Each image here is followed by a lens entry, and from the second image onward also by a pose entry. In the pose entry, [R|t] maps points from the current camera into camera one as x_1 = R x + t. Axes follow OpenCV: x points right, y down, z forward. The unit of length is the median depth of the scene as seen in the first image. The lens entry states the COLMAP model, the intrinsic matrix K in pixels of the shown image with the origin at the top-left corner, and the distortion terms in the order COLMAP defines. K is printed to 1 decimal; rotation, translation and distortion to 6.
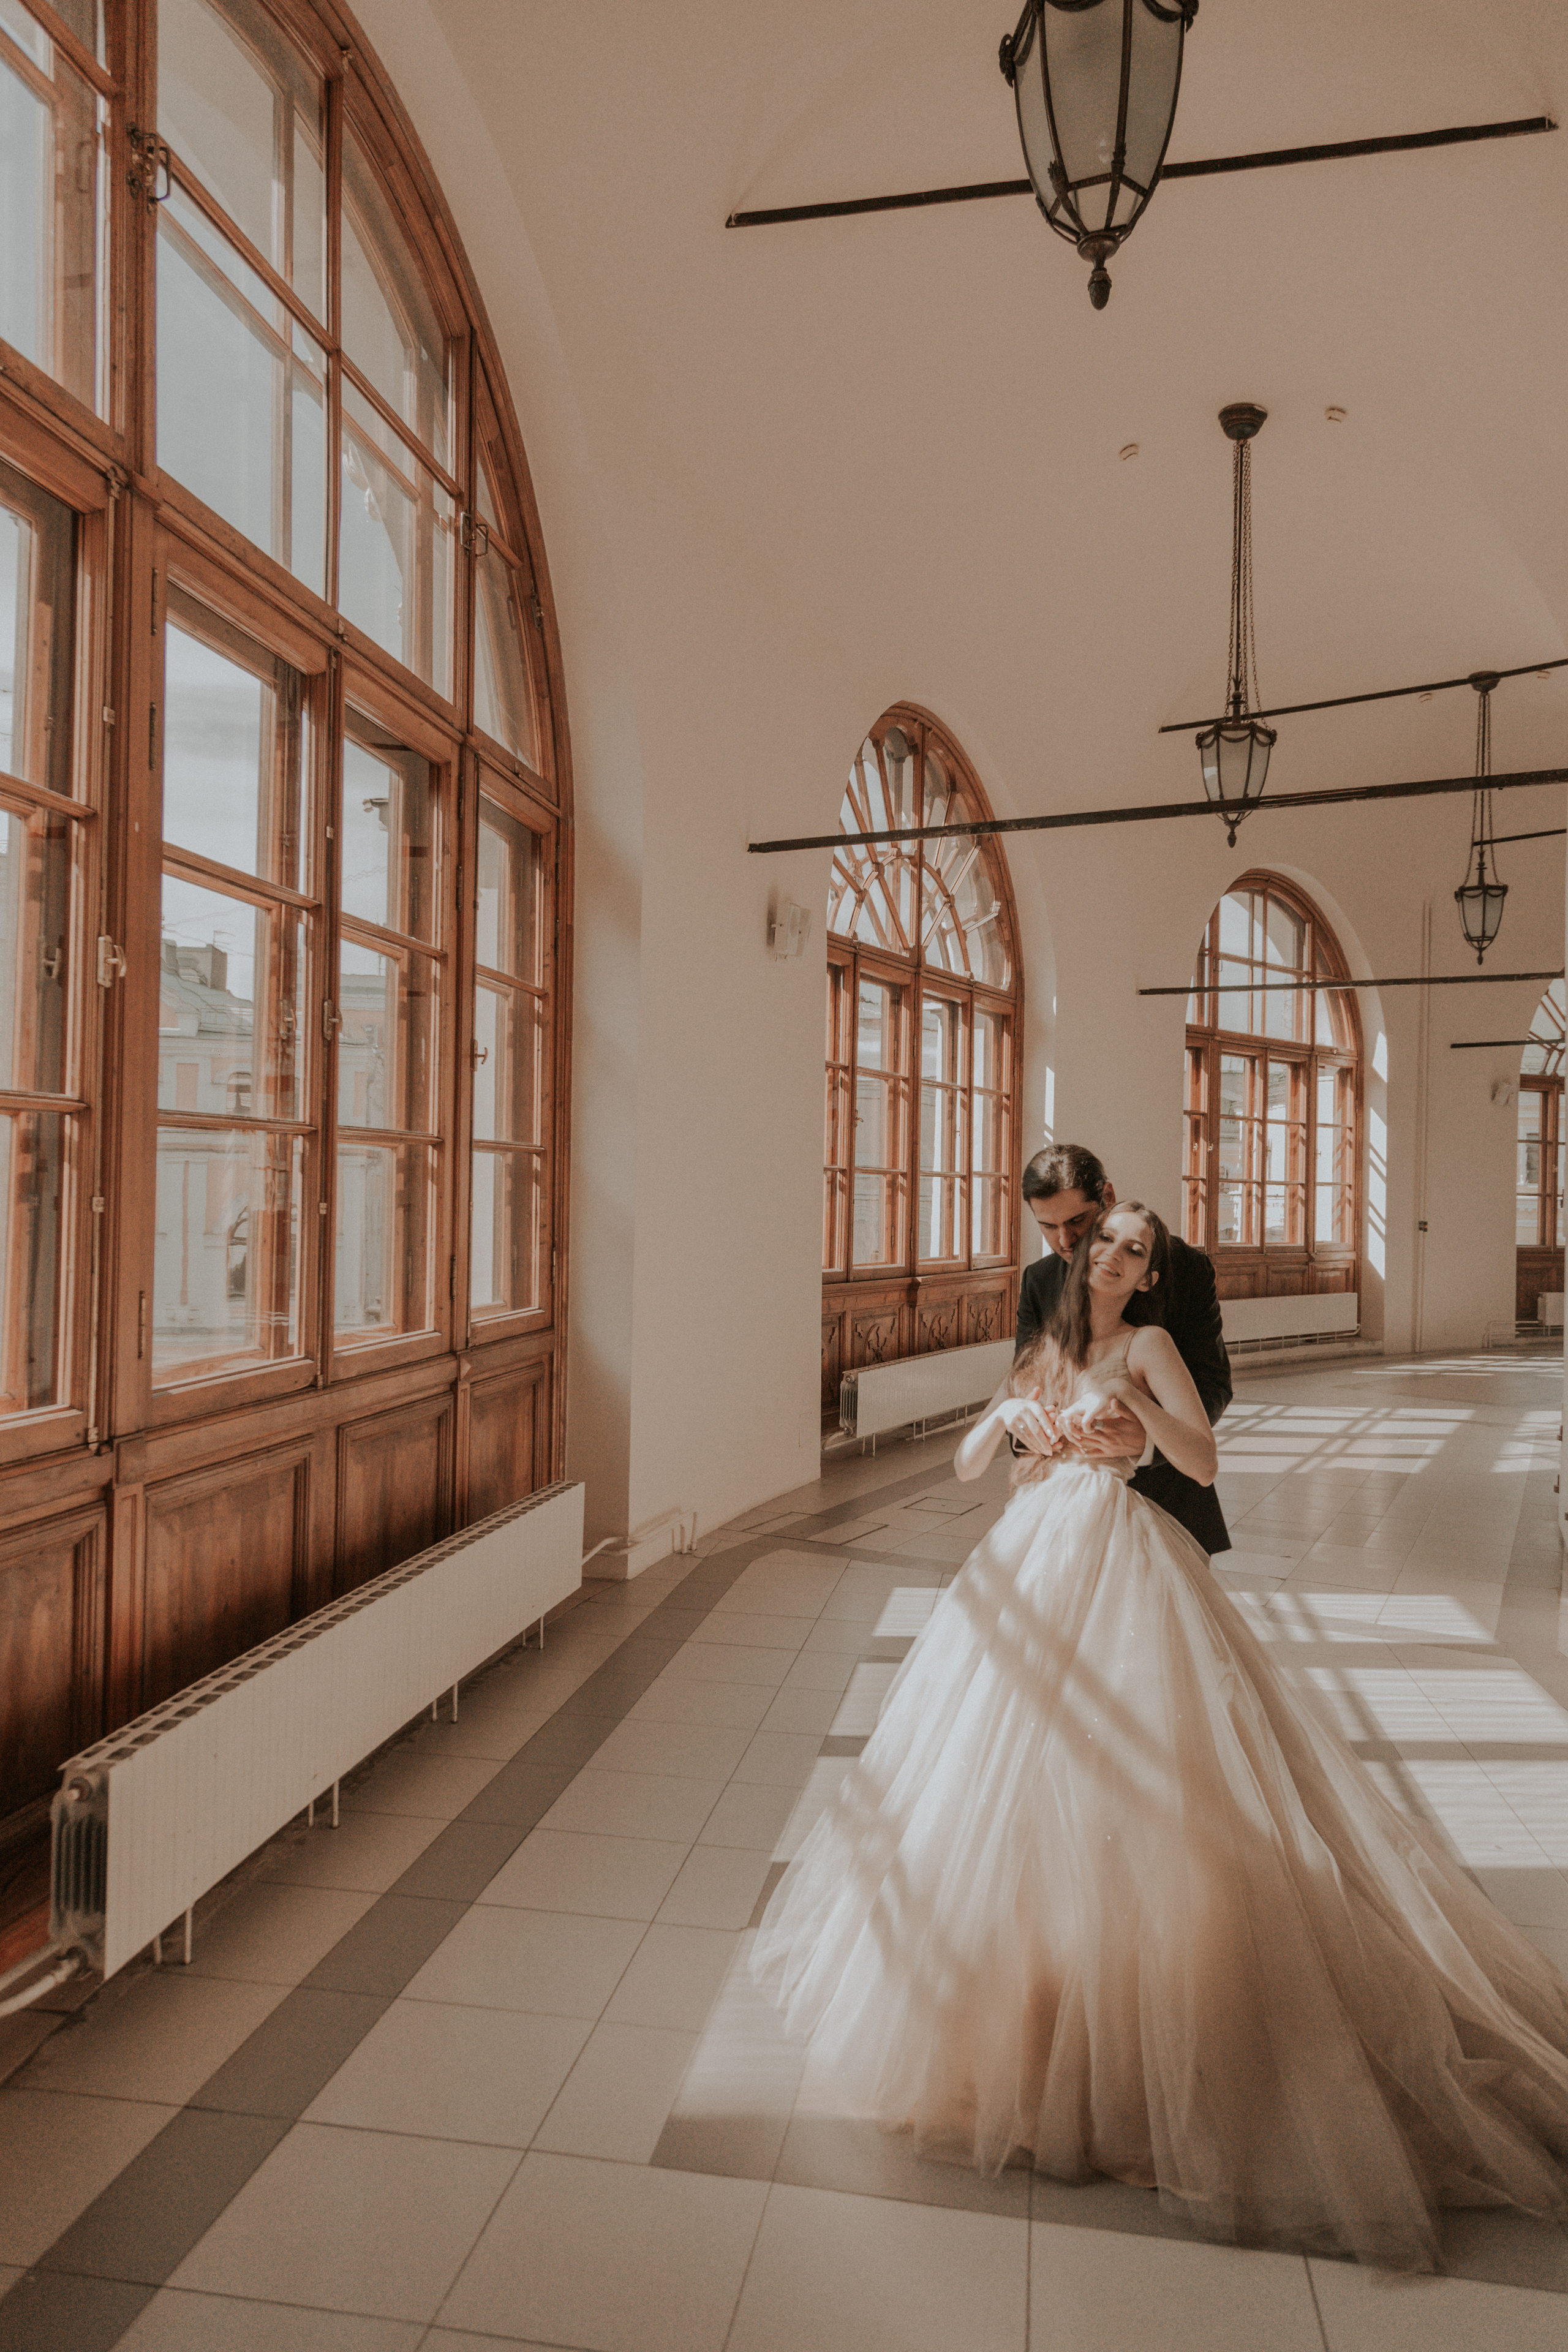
lens RADIAL K [[1558.0, 0, 784.0], [0, 1558.0, 1176.0], [0, 0, 1]] dist [0.015780, 0.002477]
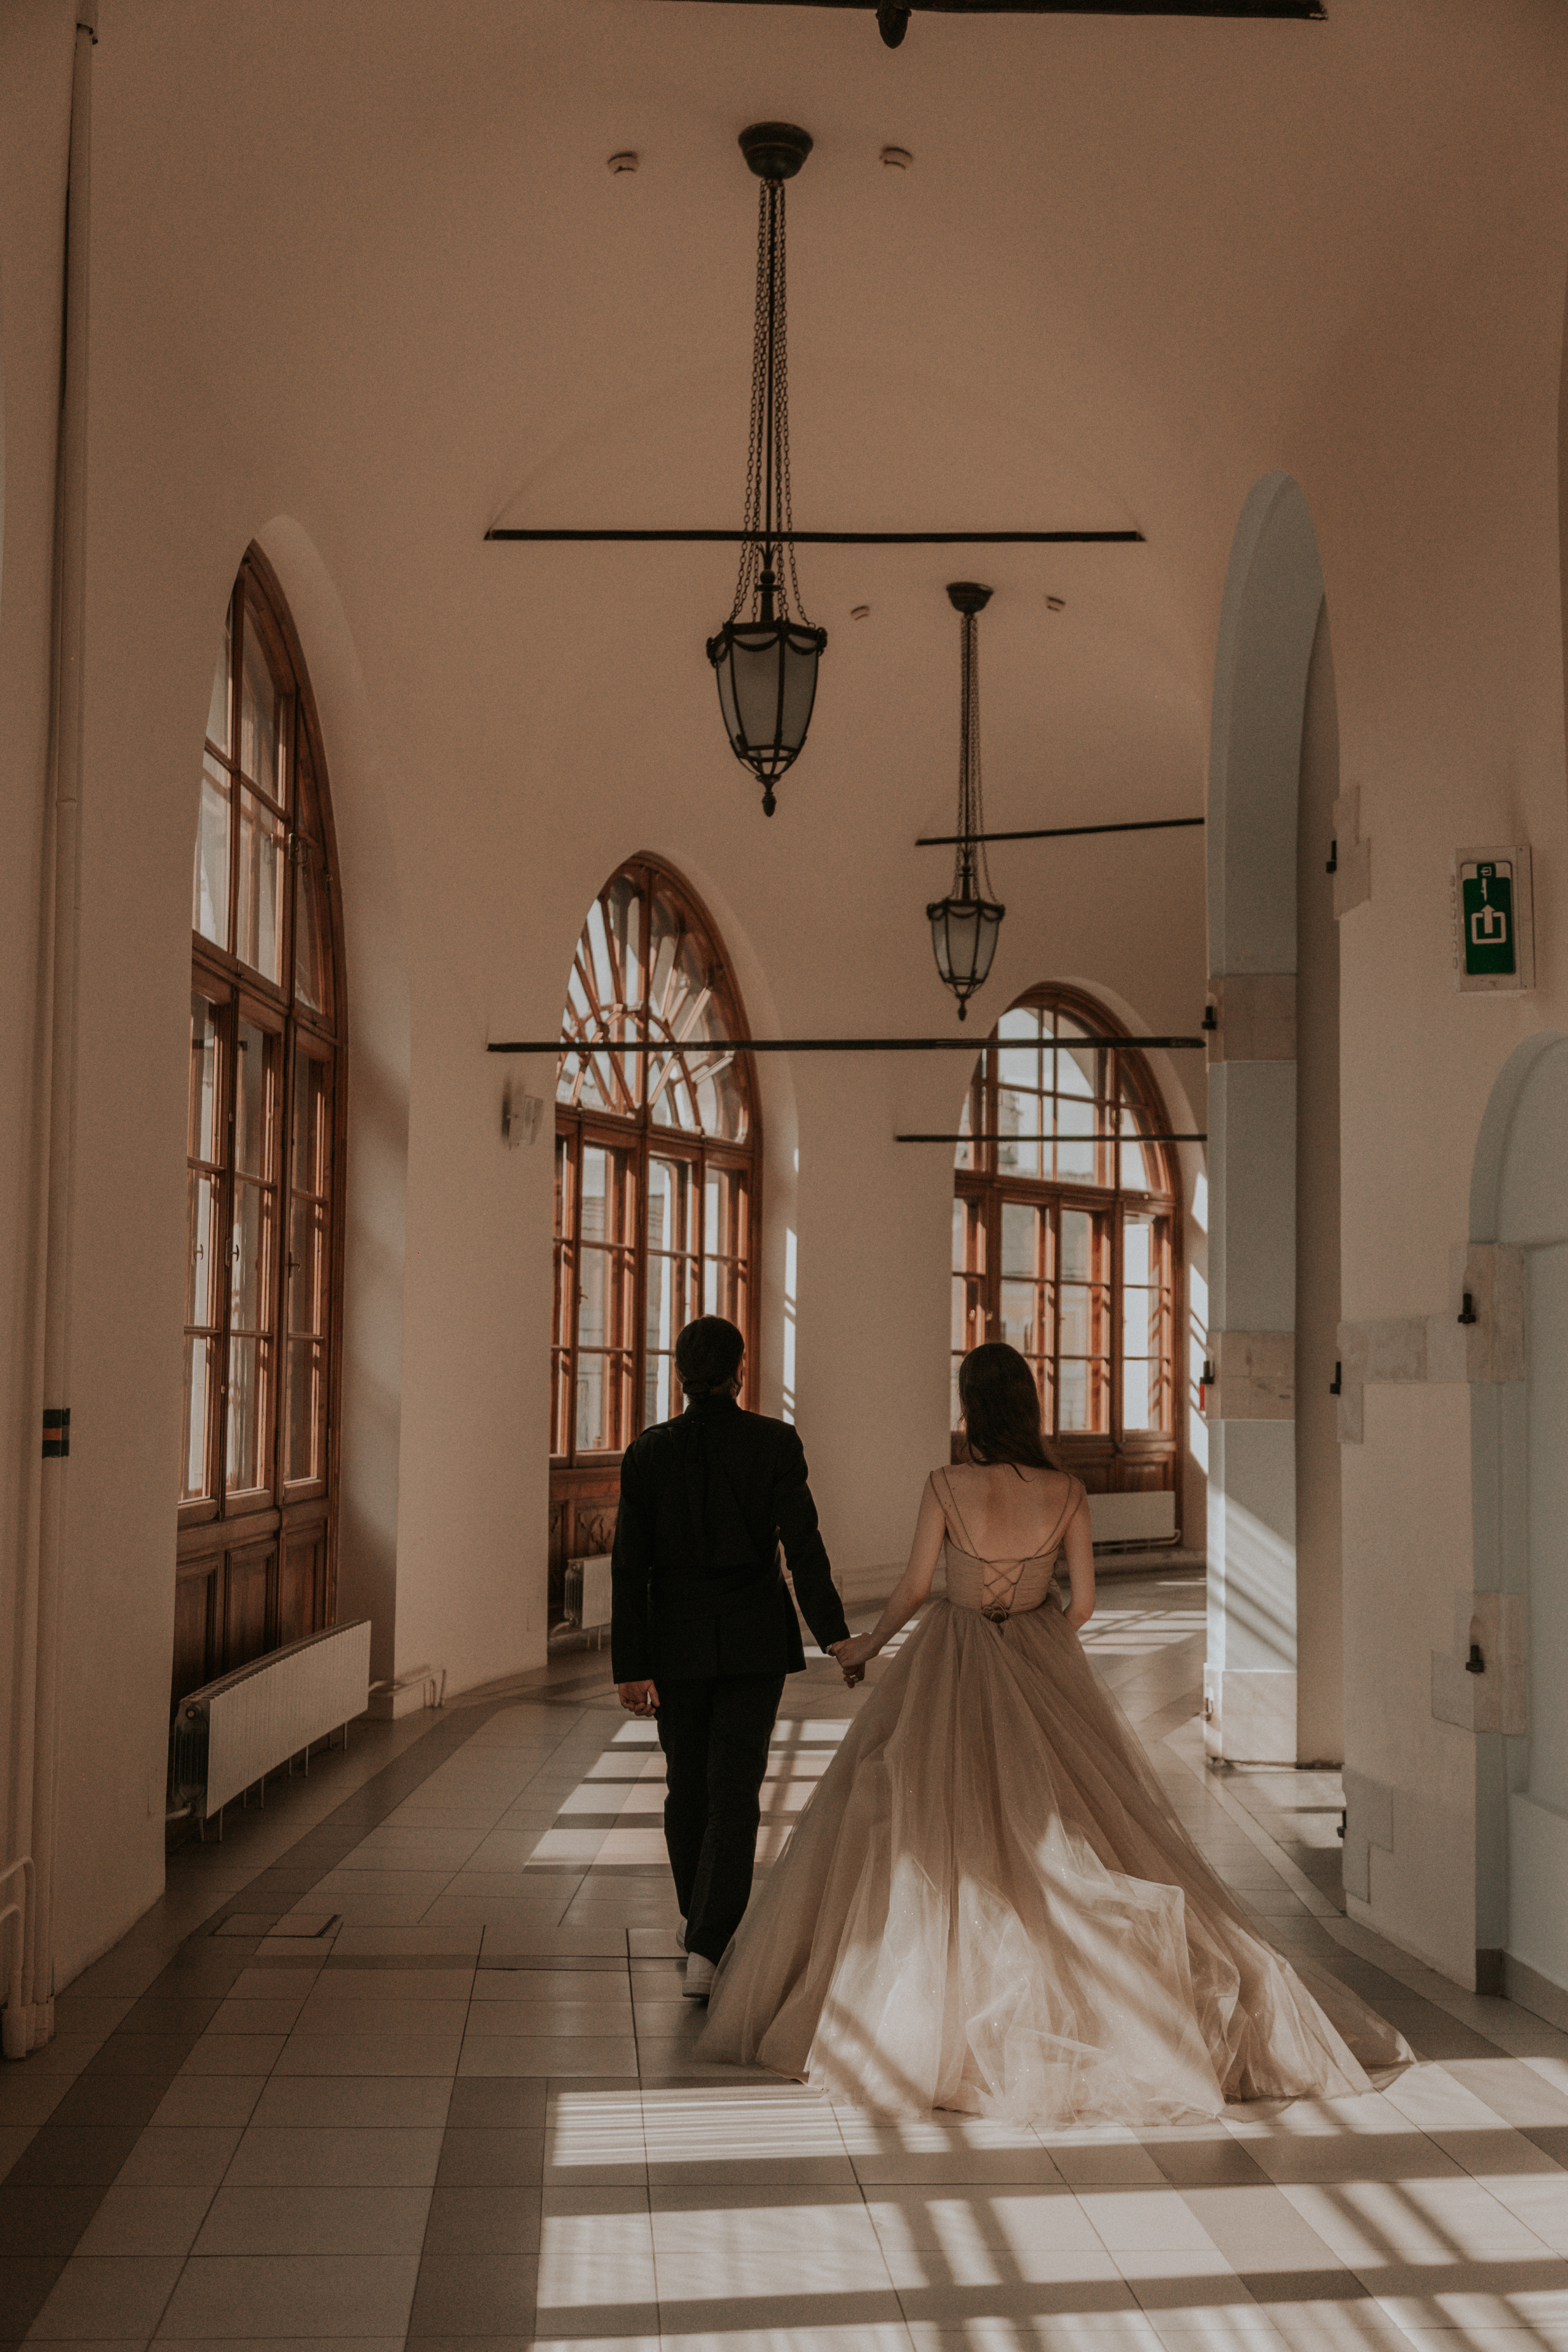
lens RADIAL K [[2697.1, 0, 784.0], [0, 2697.1, 1176.0], [0, 0, 1]] dist [0.029038, -0.001354]
pose [[0.989709, 0.005978, 0.142972, -0.063973], [0.002654, 0.998189, -0.060104, -0.009898], [-0.143073, 0.059865, 0.987900, -0.624095]]
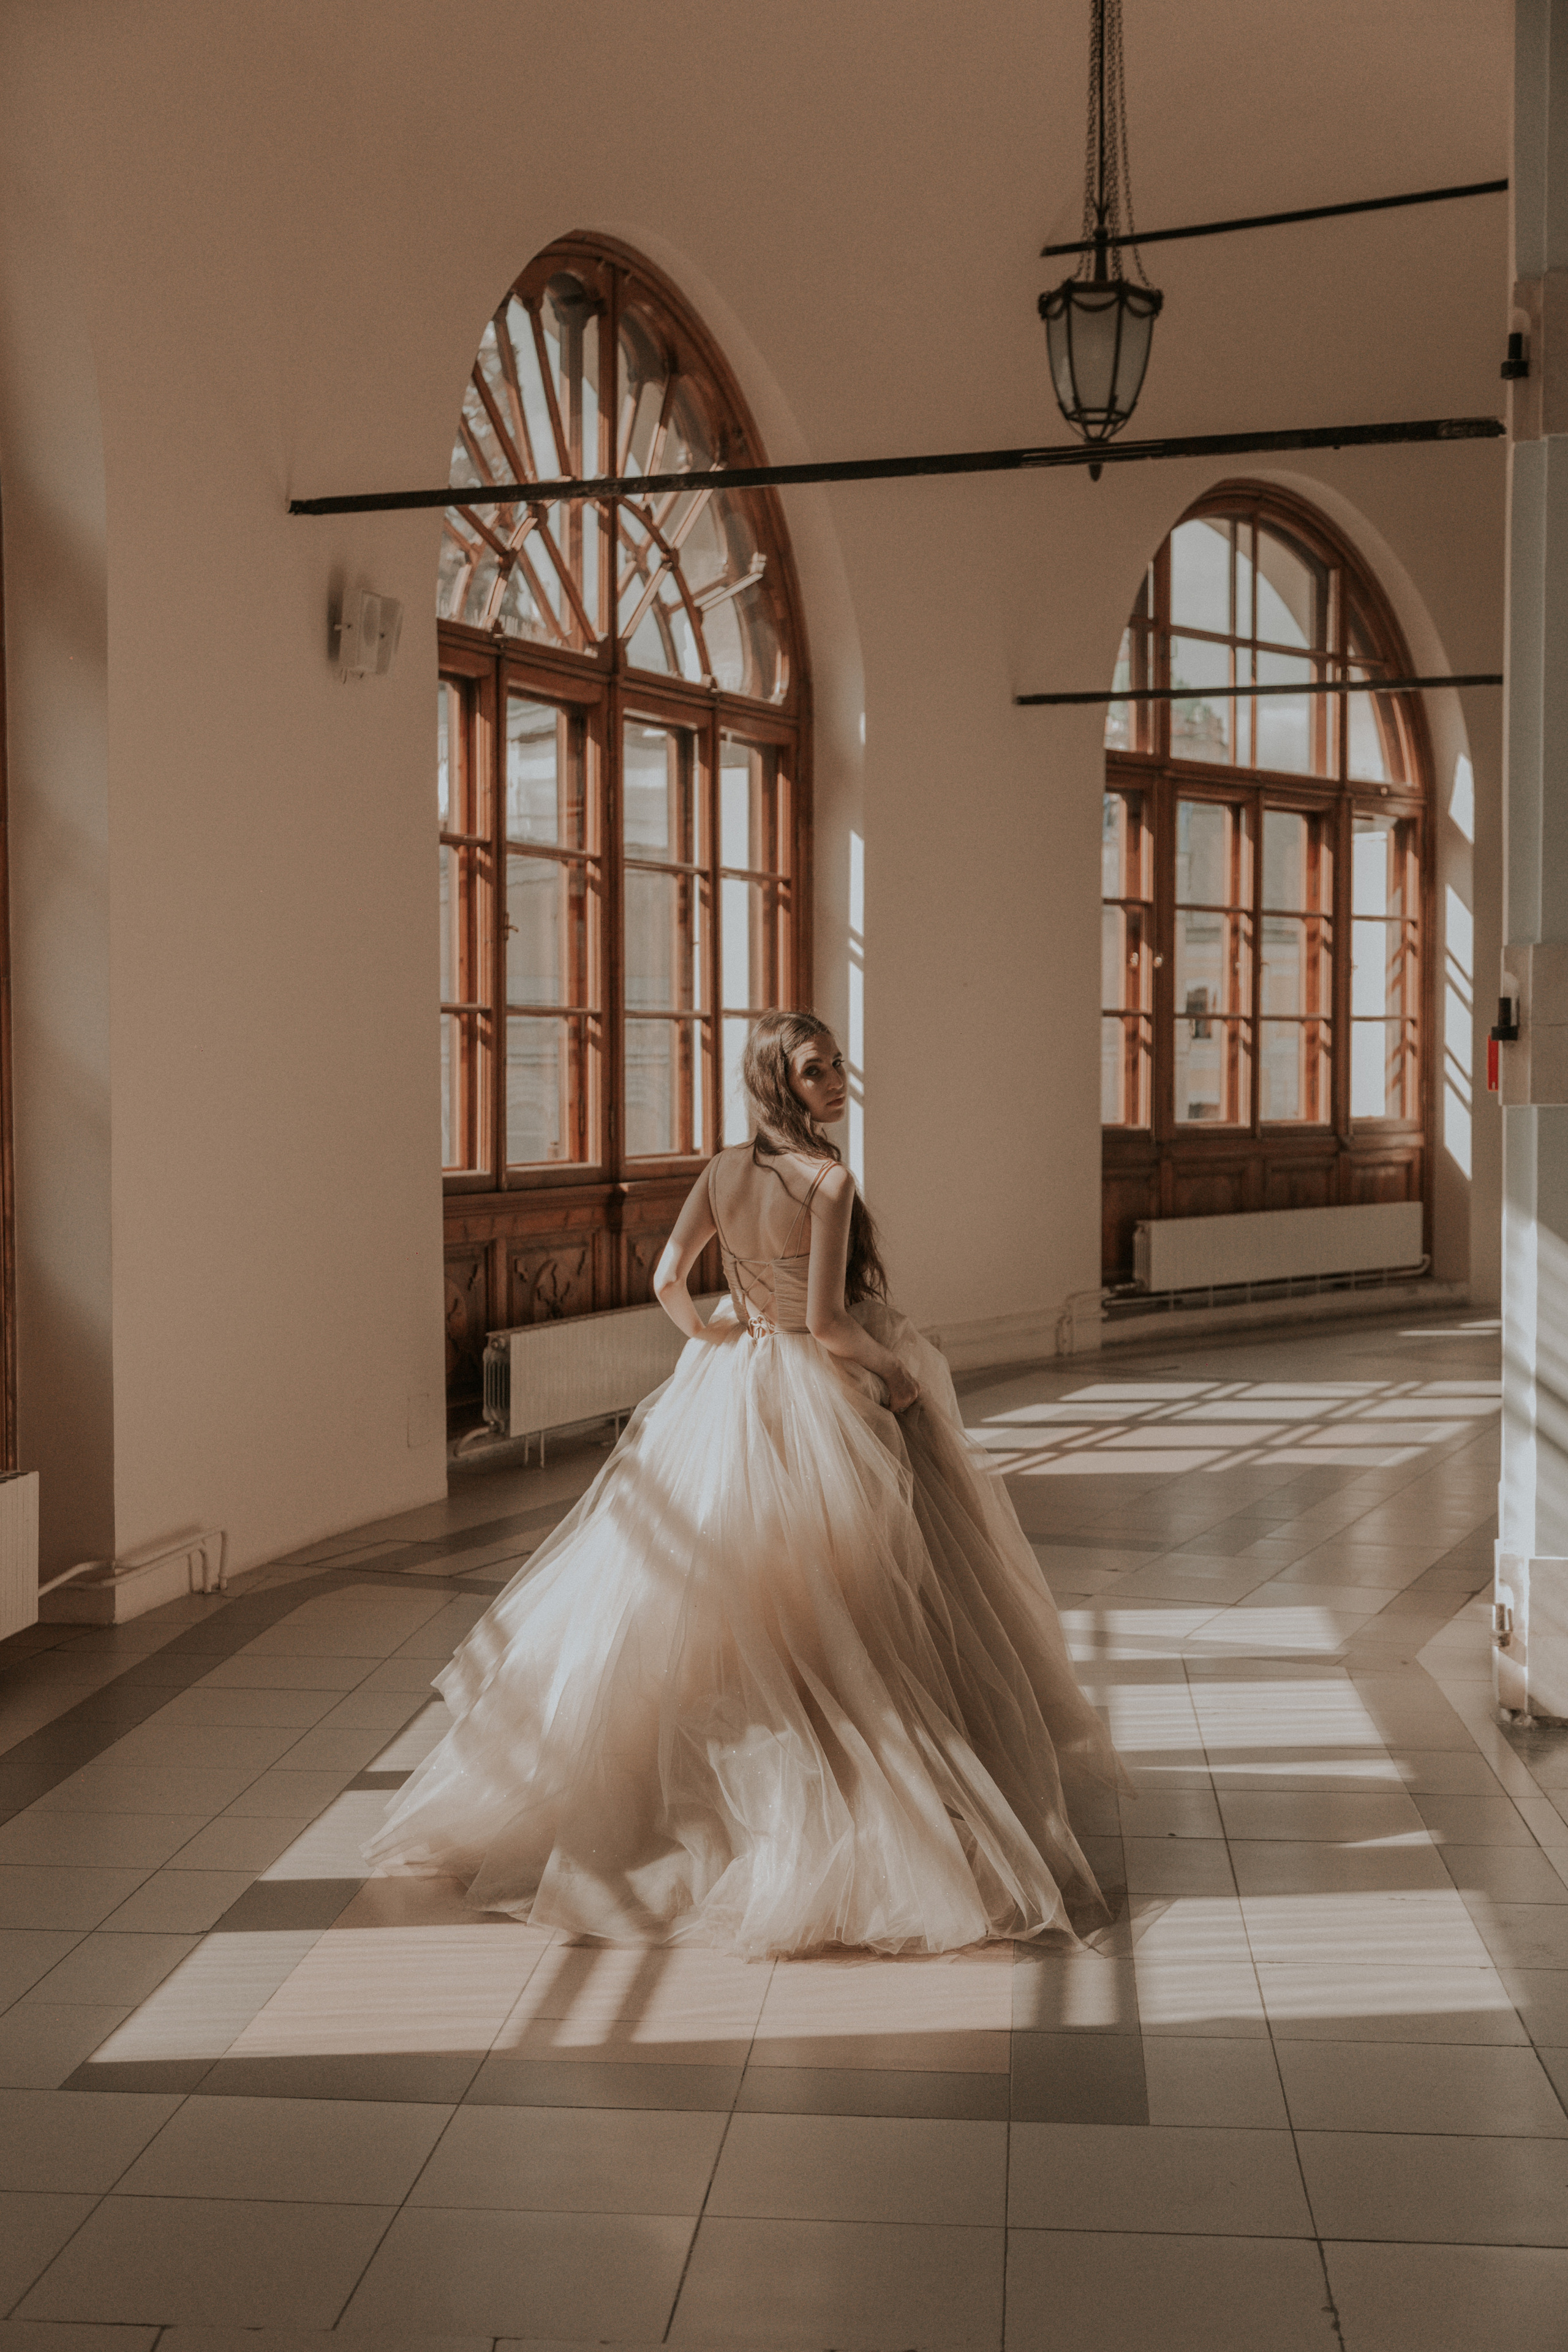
lens RADIAL K [[3044.8, 0, 784.0], [0, 3044.8, 1176.0], [0, 0, 1]] dist [0.056521, 0.020276]
pose [[0.996227, -0.022801, 0.083738, 0.050904], [0.018524, 0.998501, 0.051498, 0.001585], [-0.084787, -0.049753, 0.995156, -0.206589]]
